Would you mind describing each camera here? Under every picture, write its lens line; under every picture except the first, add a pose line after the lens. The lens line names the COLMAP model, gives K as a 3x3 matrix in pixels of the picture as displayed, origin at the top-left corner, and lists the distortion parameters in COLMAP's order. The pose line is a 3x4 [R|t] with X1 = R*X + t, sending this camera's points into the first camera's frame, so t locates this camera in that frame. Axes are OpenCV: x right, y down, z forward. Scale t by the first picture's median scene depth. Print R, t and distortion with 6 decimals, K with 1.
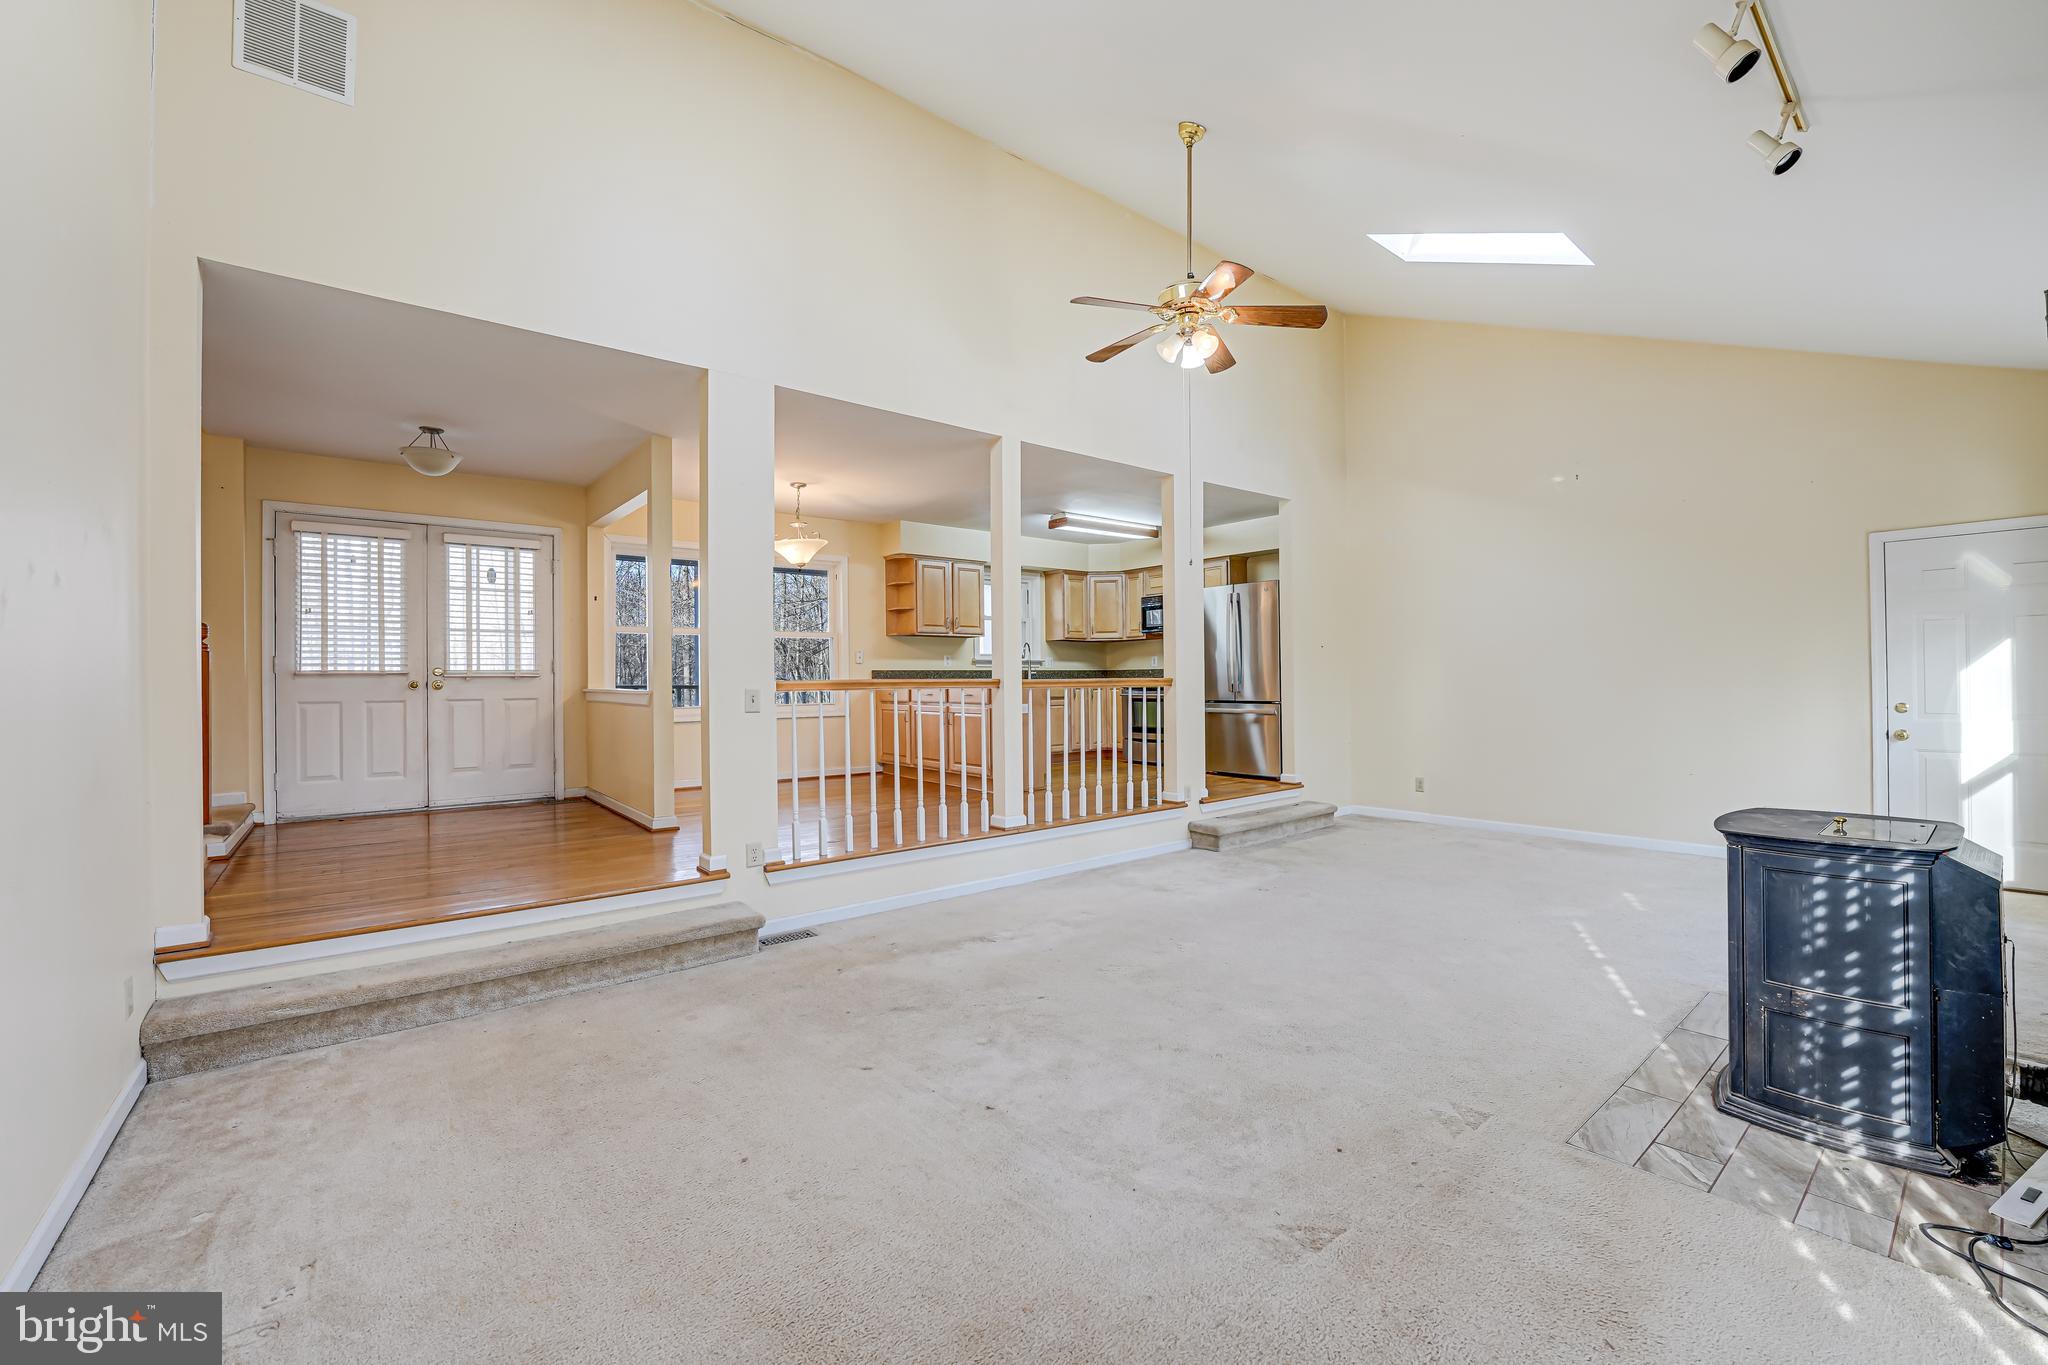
lens RADIAL K [[832.0, 0, 1024.1], [0, 832.0, 682.9], [0, 0, 1]] dist [-0.027776, 0.003338]
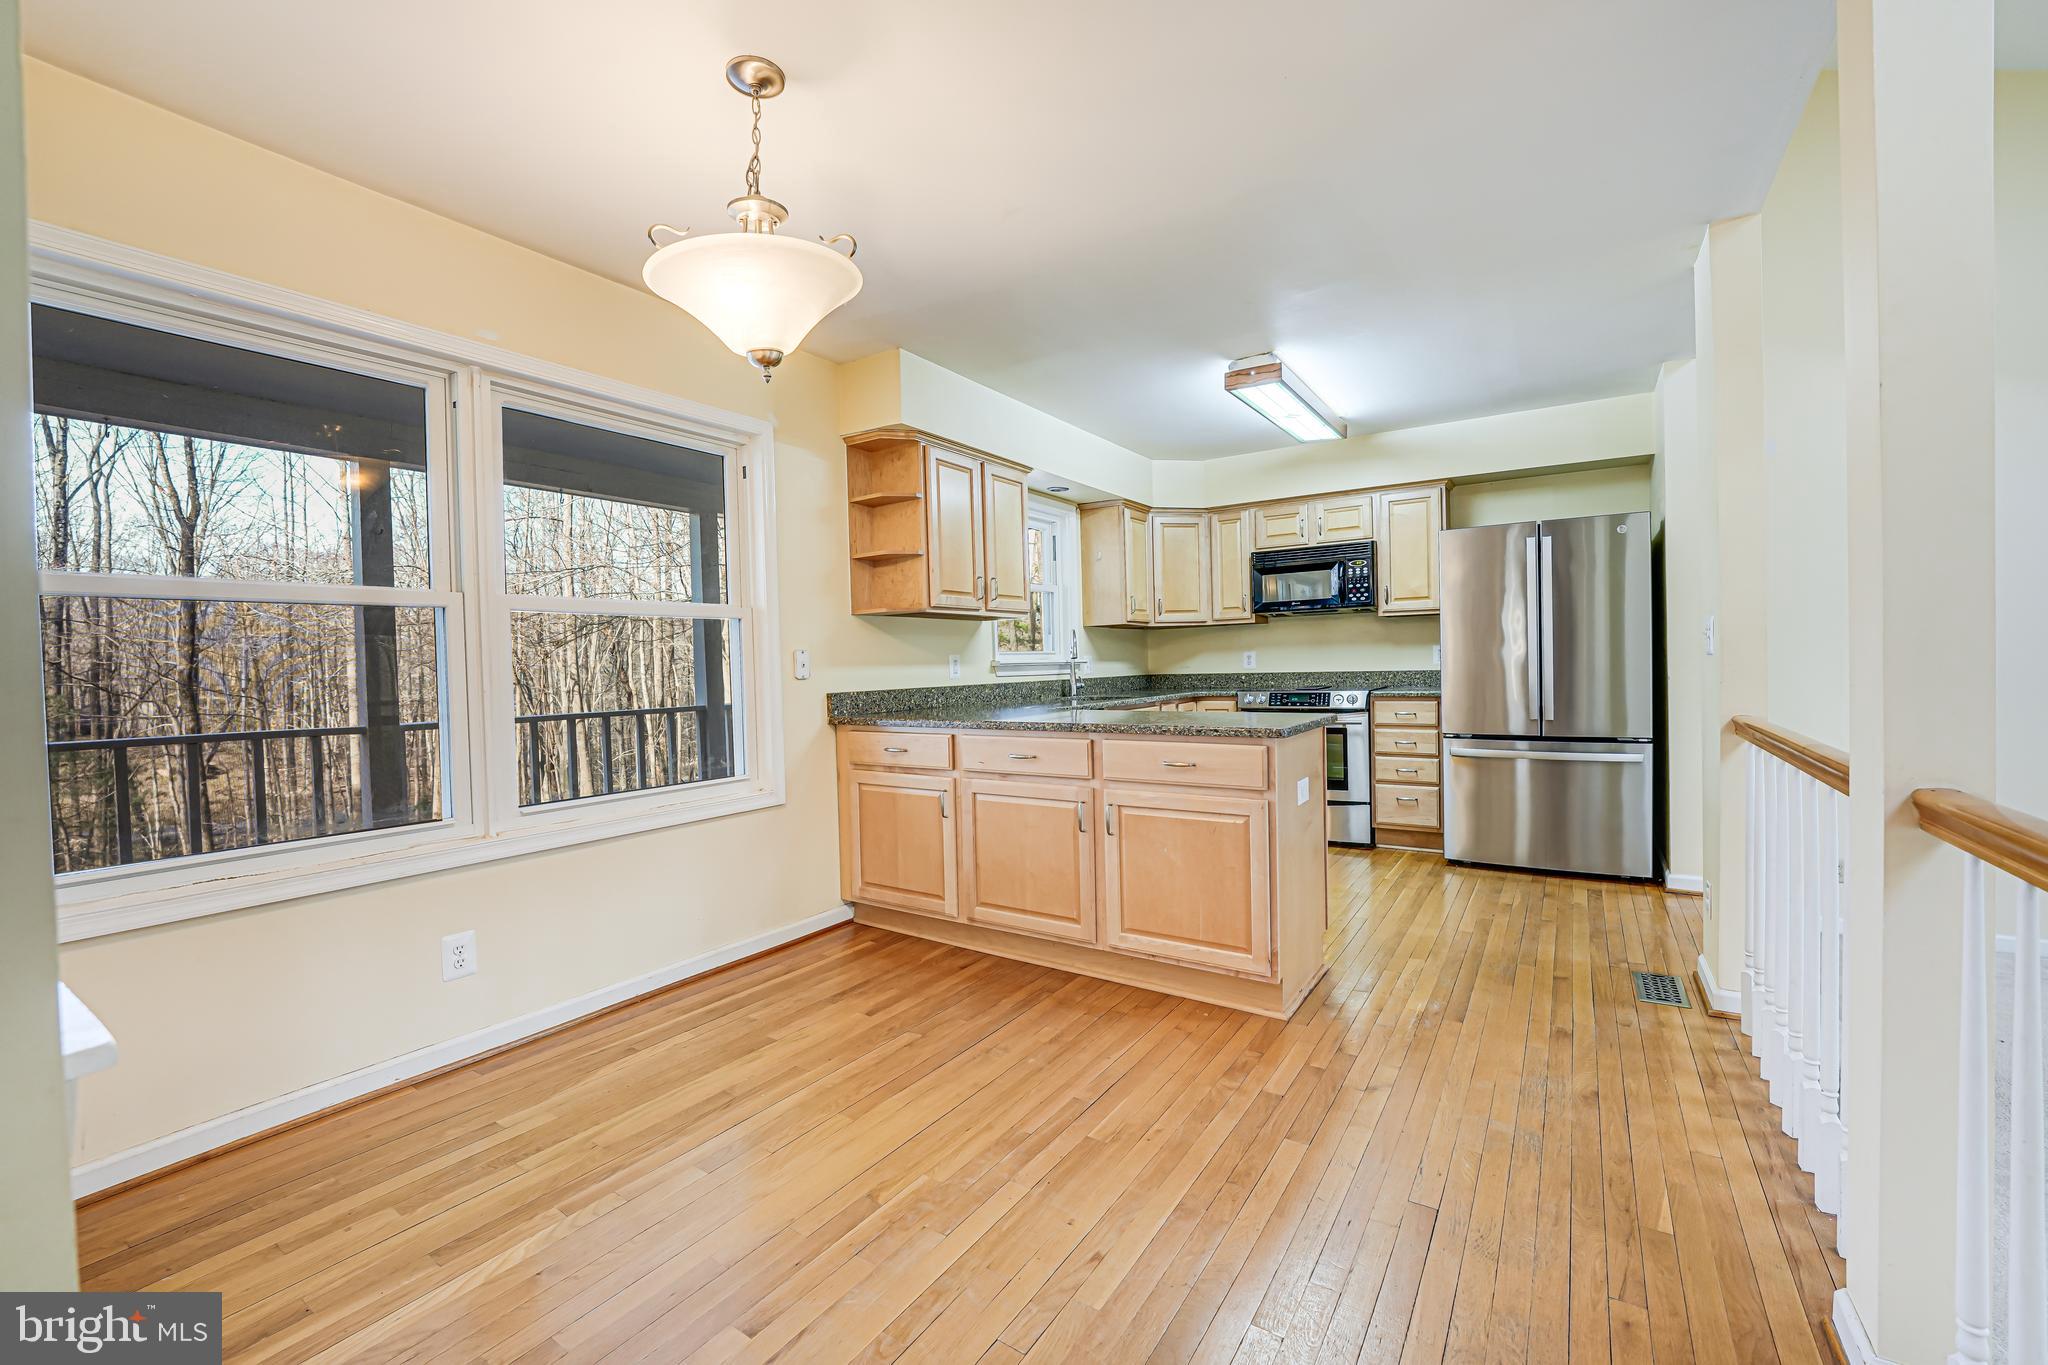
lens RADIAL K [[832.0, 0, 1019.8], [0, 832.0, 682.9], [0, 0, 1]] dist [-0.027776, 0.003338]
pose [[0.956317, -0.020638, 0.291603, -0.280958], [0.016174, 0.999712, 0.017710, -0.035090], [-0.291884, -0.012220, 0.956376, 0.726729]]
